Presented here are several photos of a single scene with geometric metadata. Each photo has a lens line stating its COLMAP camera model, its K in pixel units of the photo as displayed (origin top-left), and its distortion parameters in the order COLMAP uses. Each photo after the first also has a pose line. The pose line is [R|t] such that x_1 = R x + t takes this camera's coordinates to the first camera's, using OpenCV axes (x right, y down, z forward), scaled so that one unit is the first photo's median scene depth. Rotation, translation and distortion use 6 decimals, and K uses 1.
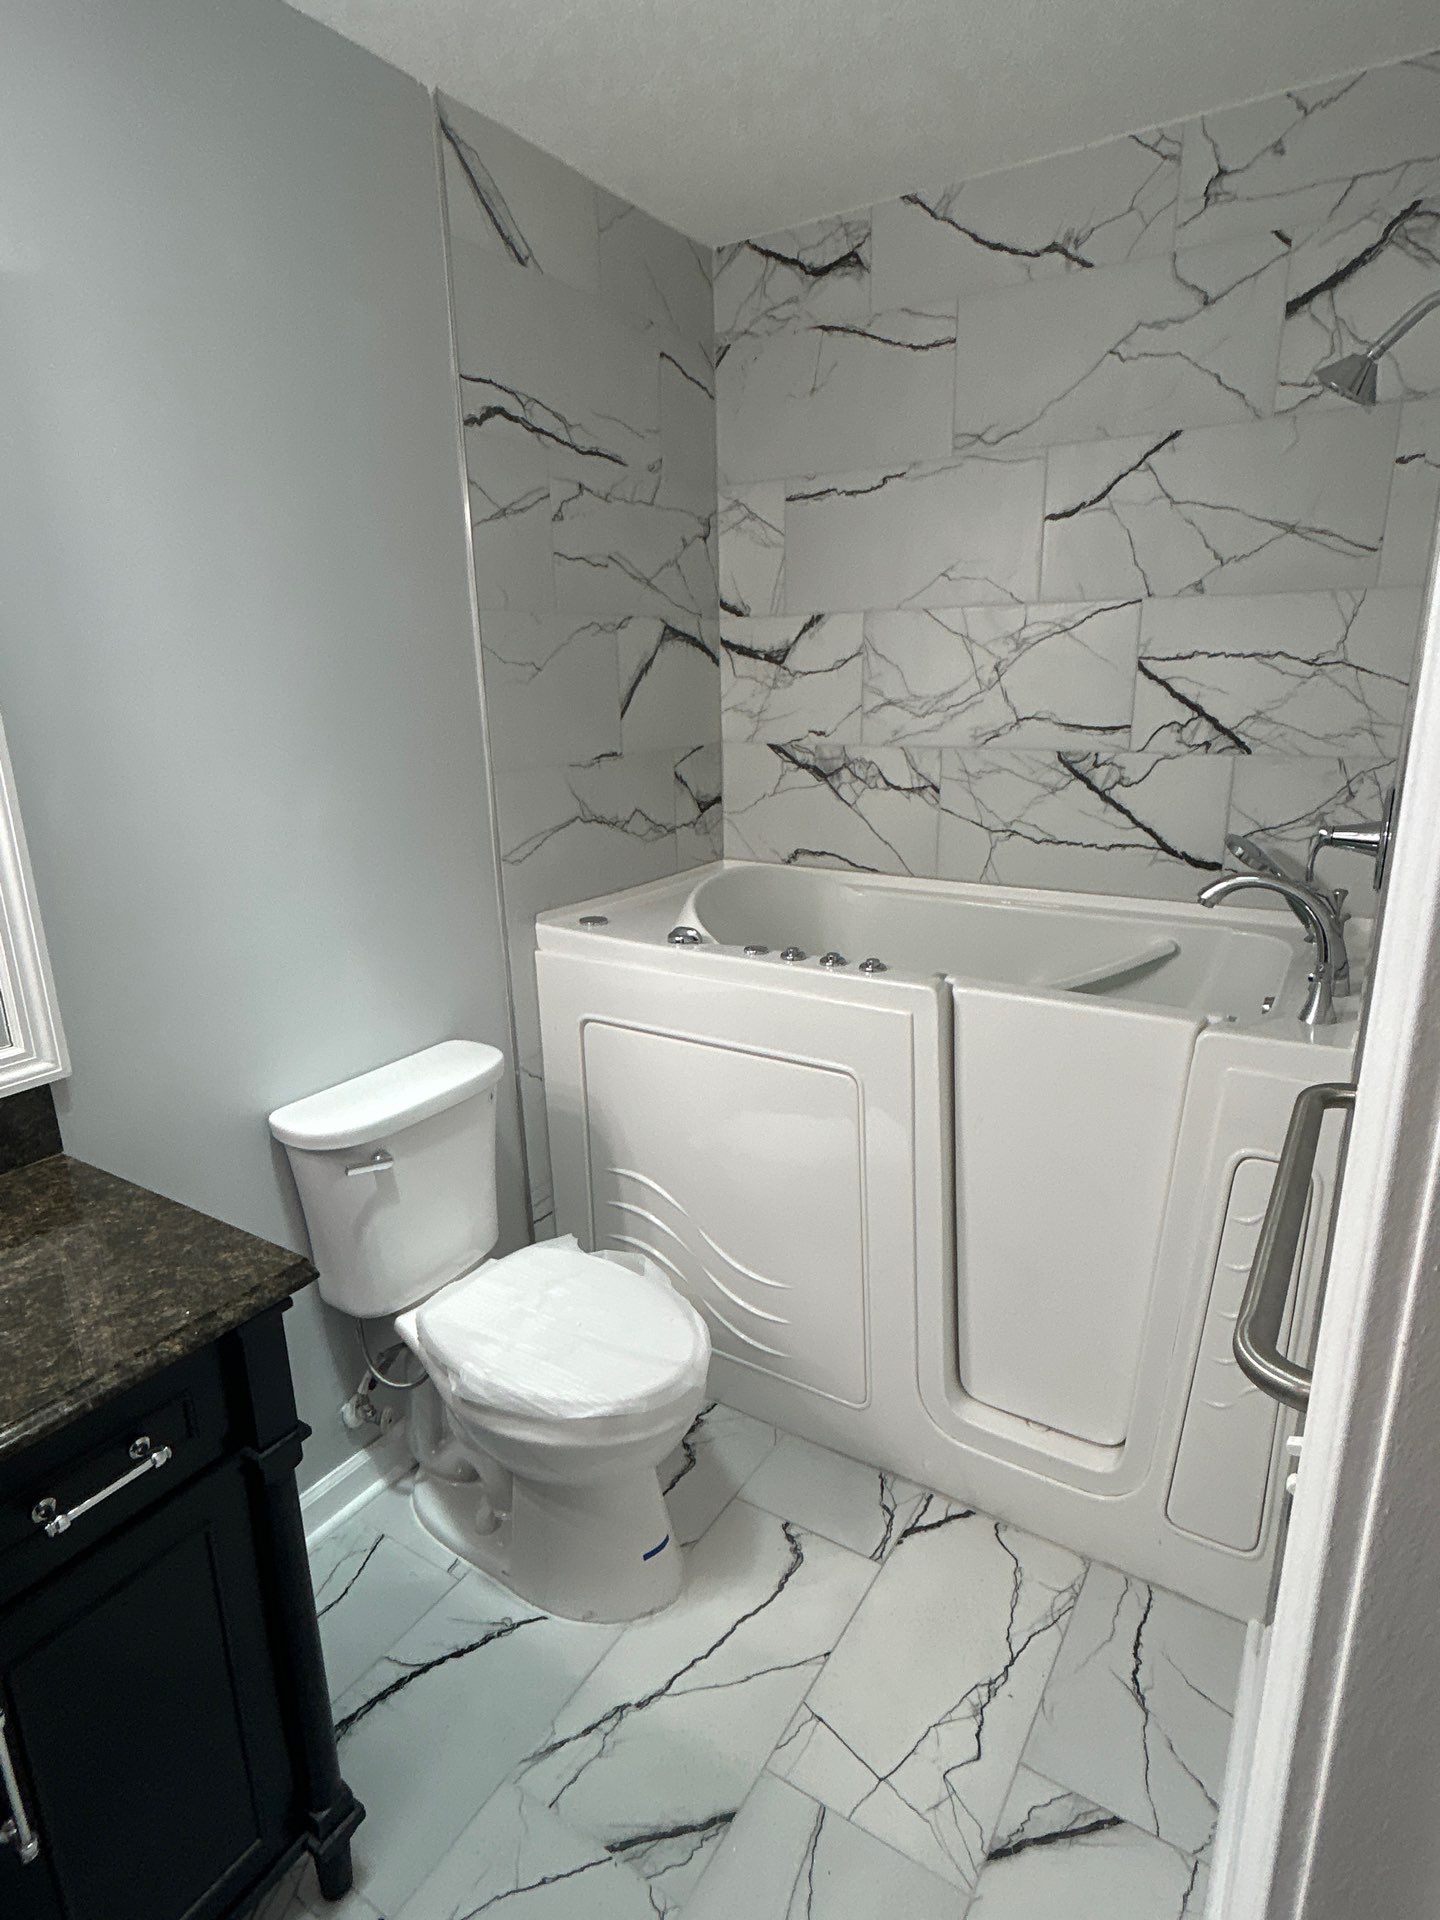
lens RADIAL K [[1044.9, 0, 724.4], [0, 1044.9, 963.2], [0, 0, 1]] dist [-0.009293, 0.006528]
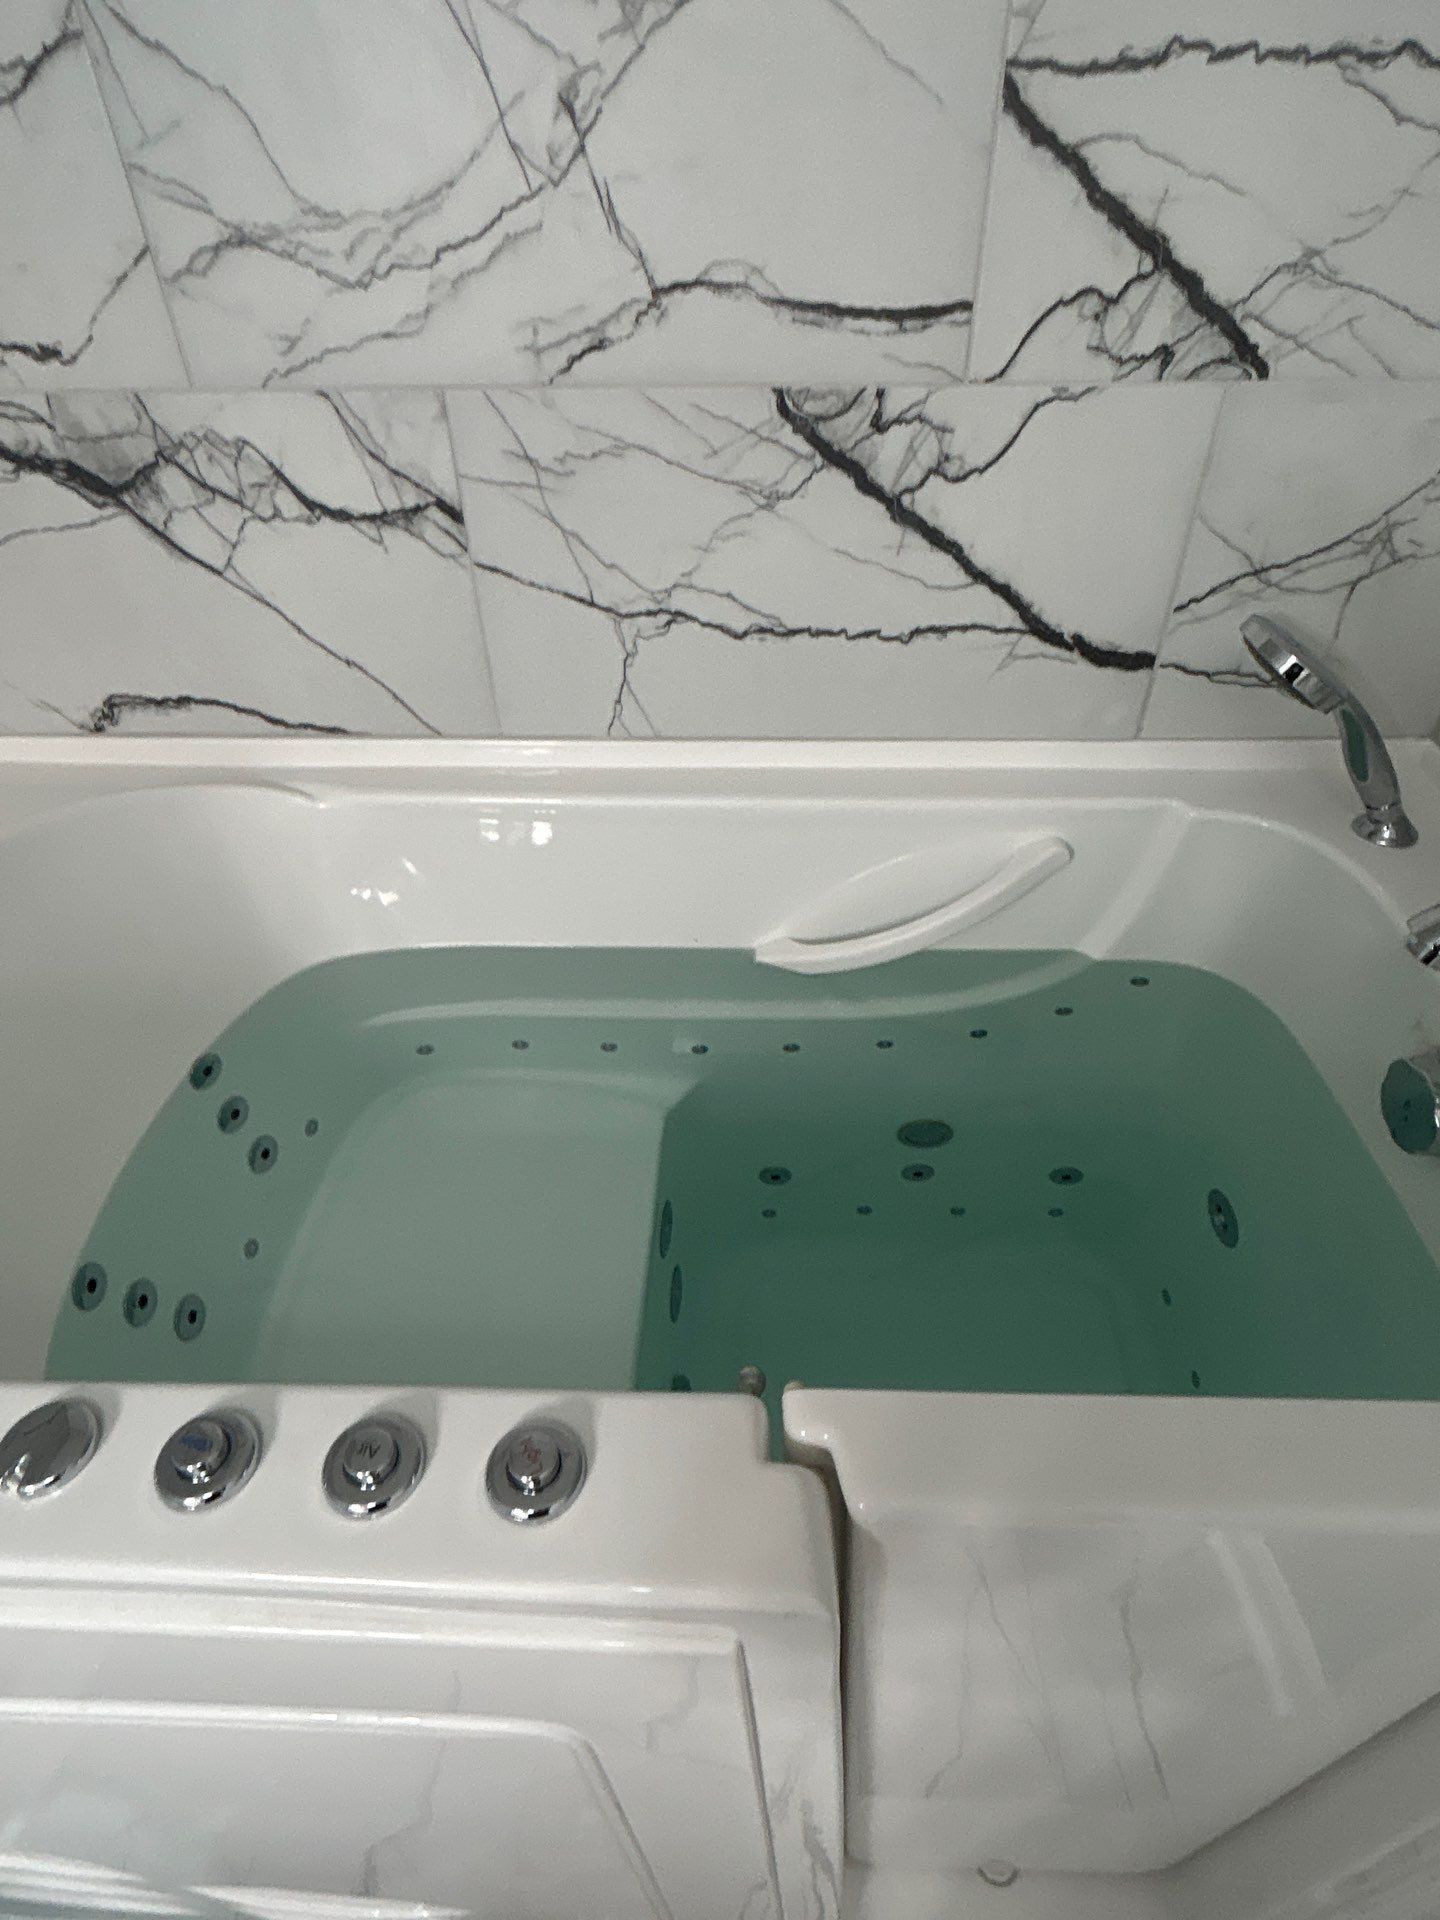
lens RADIAL K [[1044.9, 0, 727.8], [0, 1044.9, 956.8], [0, 0, 1]] dist [-0.009293, 0.006528]
pose [[0.863457, -0.317518, 0.391950, 0.103507], [0.135239, 0.894300, 0.426541, -0.188243], [-0.485955, -0.315293, 0.815131, 0.669348]]
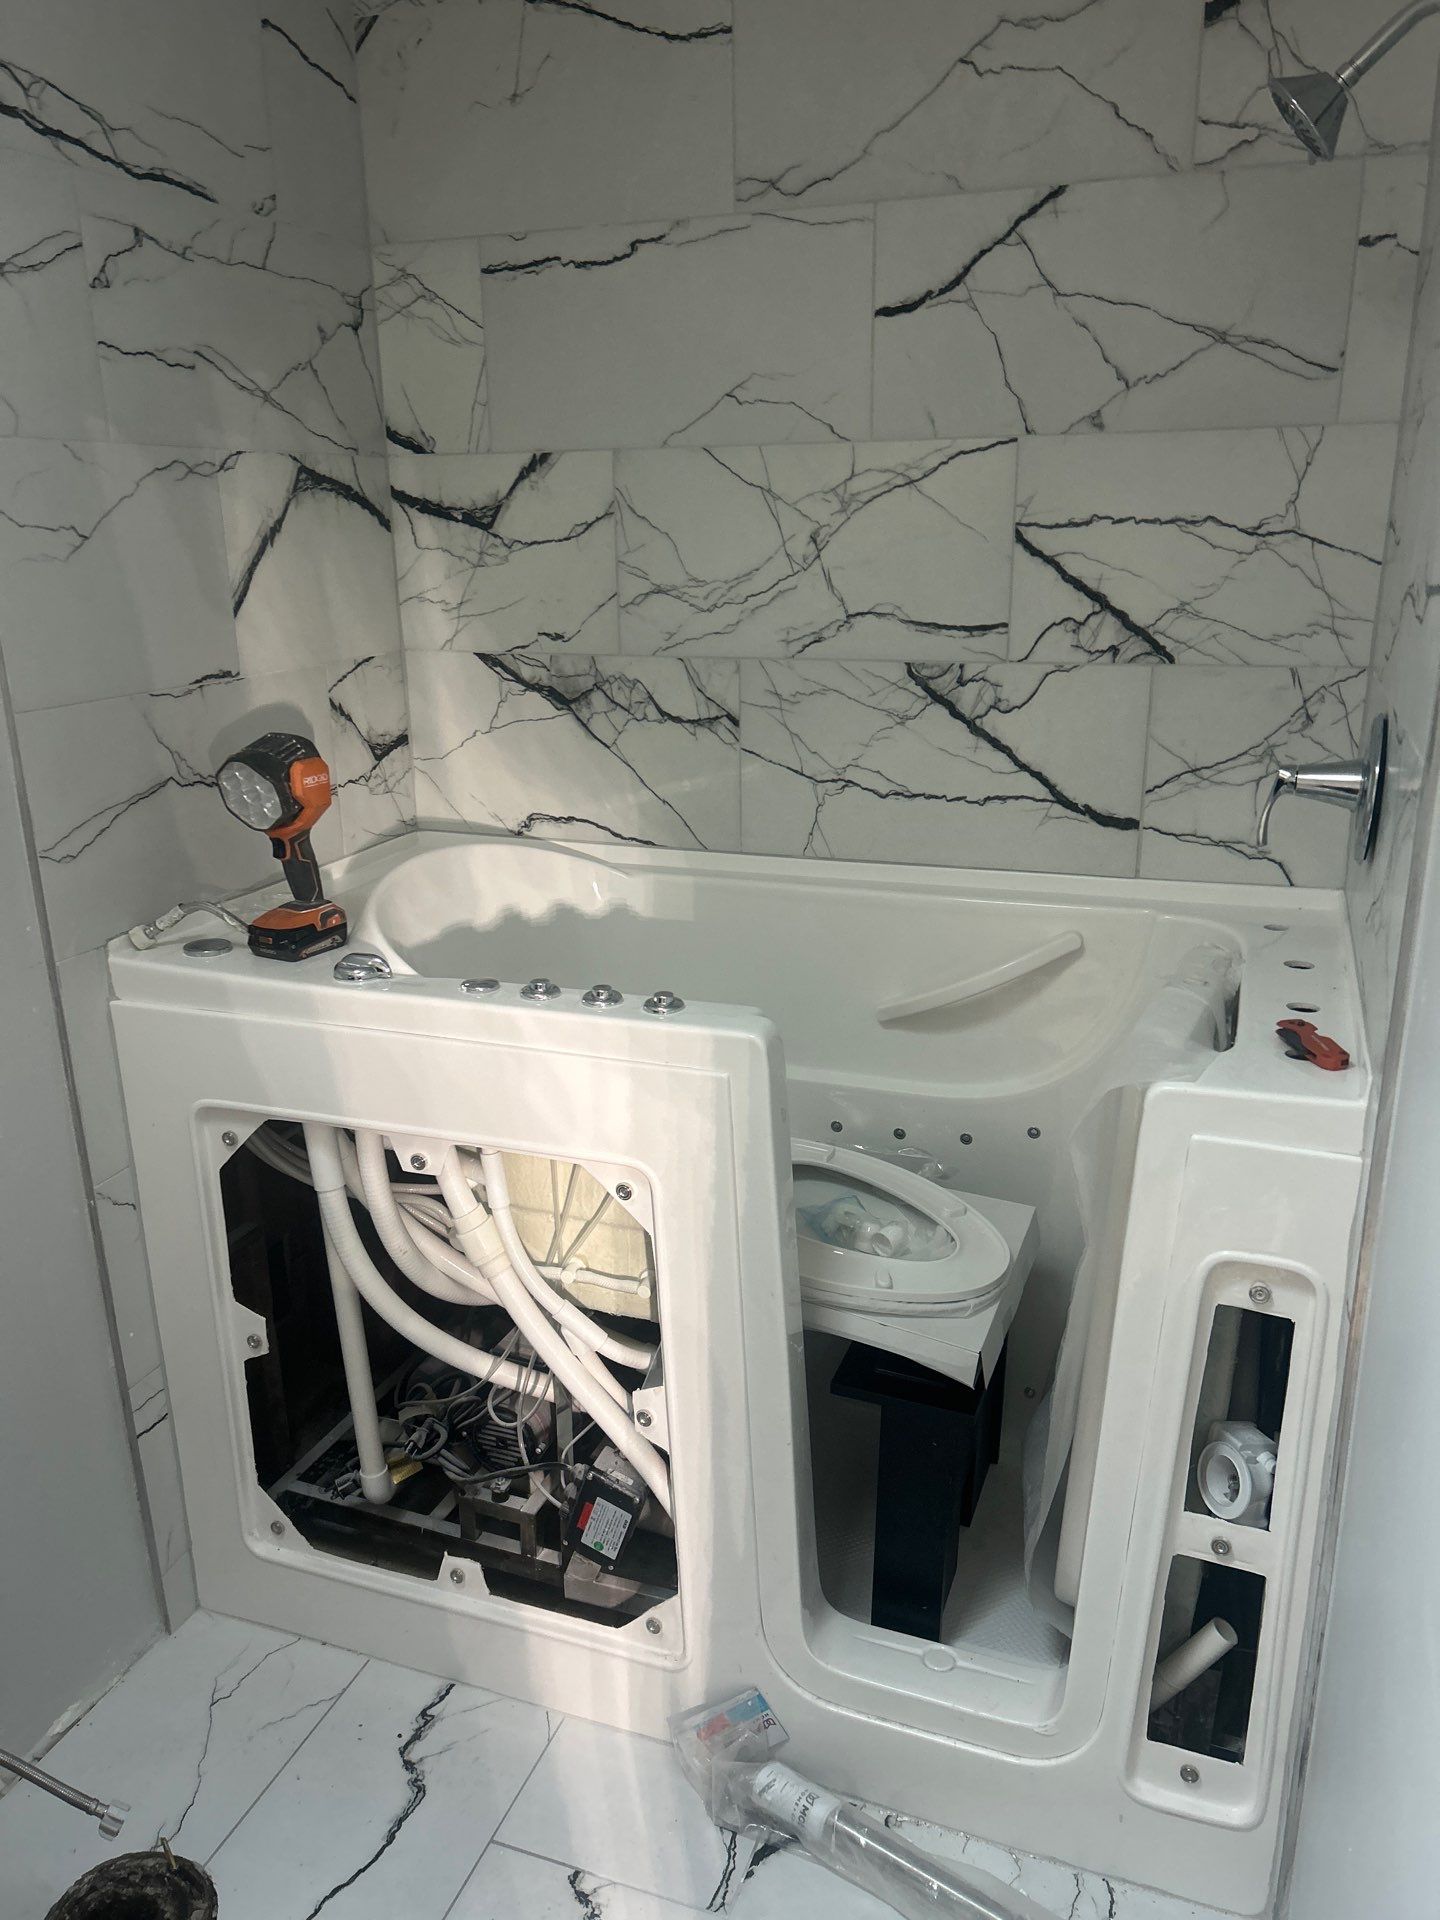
lens RADIAL K [[1448.2, 0, 722.1], [0, 1448.2, 973.5], [0, 0, 1]] dist [0.050633, -0.054325]
pose [[0.978205, -0.057081, 0.199641, -0.000680], [0.052249, 0.998201, 0.029394, -0.034613], [-0.200959, -0.018323, 0.979428, 0.090467]]
